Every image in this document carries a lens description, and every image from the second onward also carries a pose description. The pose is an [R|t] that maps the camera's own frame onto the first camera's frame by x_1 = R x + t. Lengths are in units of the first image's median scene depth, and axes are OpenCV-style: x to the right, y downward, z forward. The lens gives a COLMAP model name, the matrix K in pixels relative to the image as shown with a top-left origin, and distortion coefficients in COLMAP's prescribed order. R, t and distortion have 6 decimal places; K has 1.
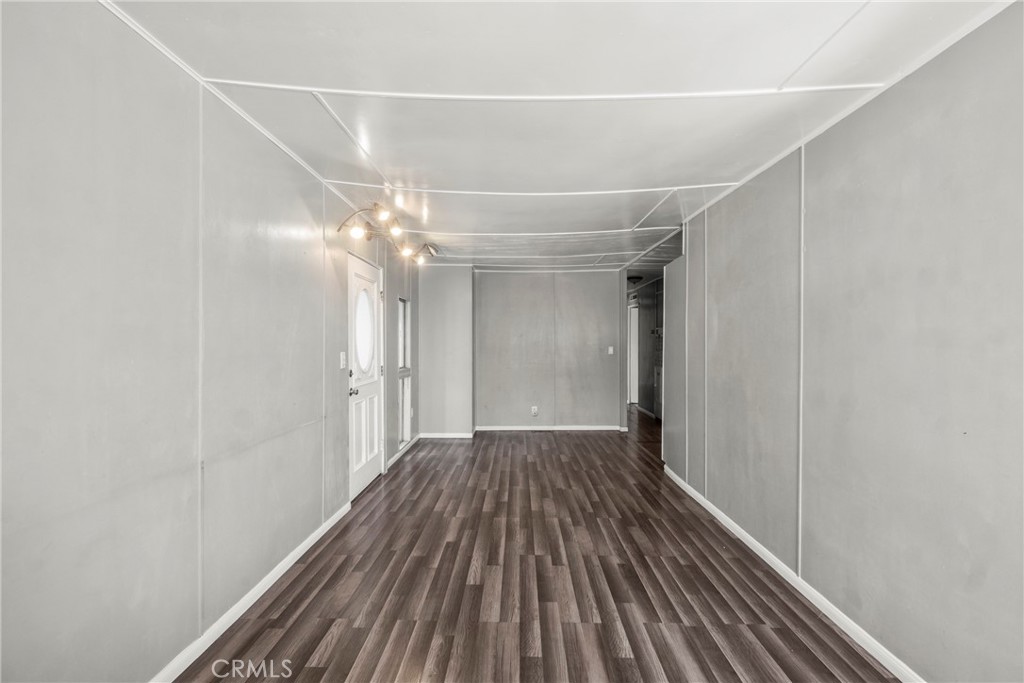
lens RADIAL K [[452.0, 0, 509.0], [0, 452.0, 349.0], [0, 0, 1]] dist [0.003438, -0.005308]
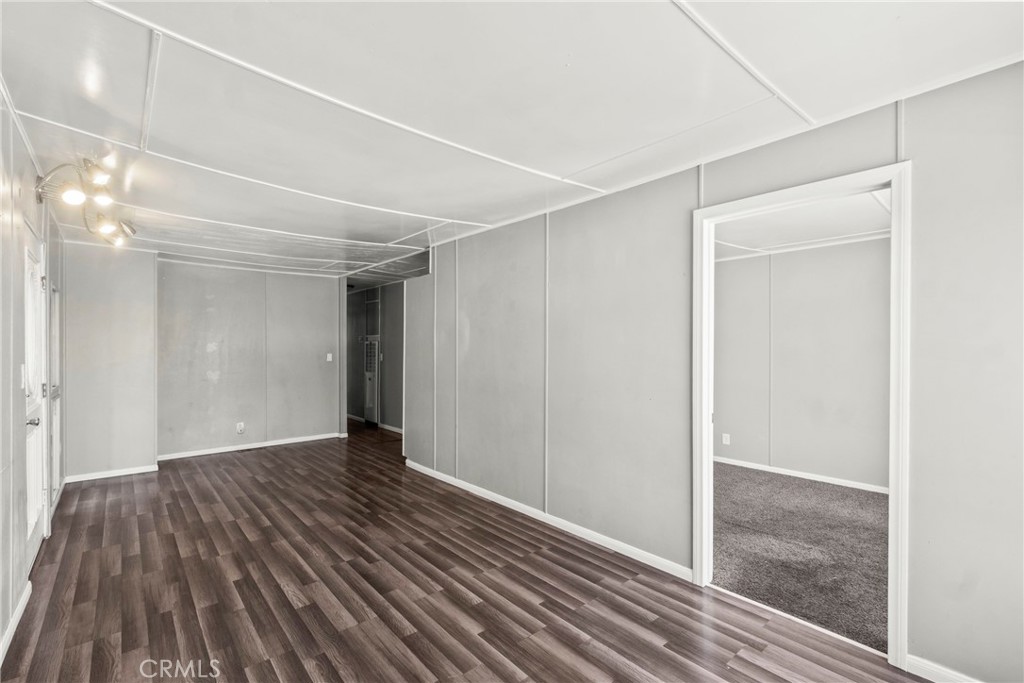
lens RADIAL K [[452.0, 0, 507.4], [0, 452.0, 347.2], [0, 0, 1]] dist [0.003438, -0.005308]
pose [[0.747030, 0.001531, 0.664789, -0.278007], [0.011781, 0.999810, -0.015541, 0.001978], [-0.664686, 0.019441, 0.746870, 0.005712]]
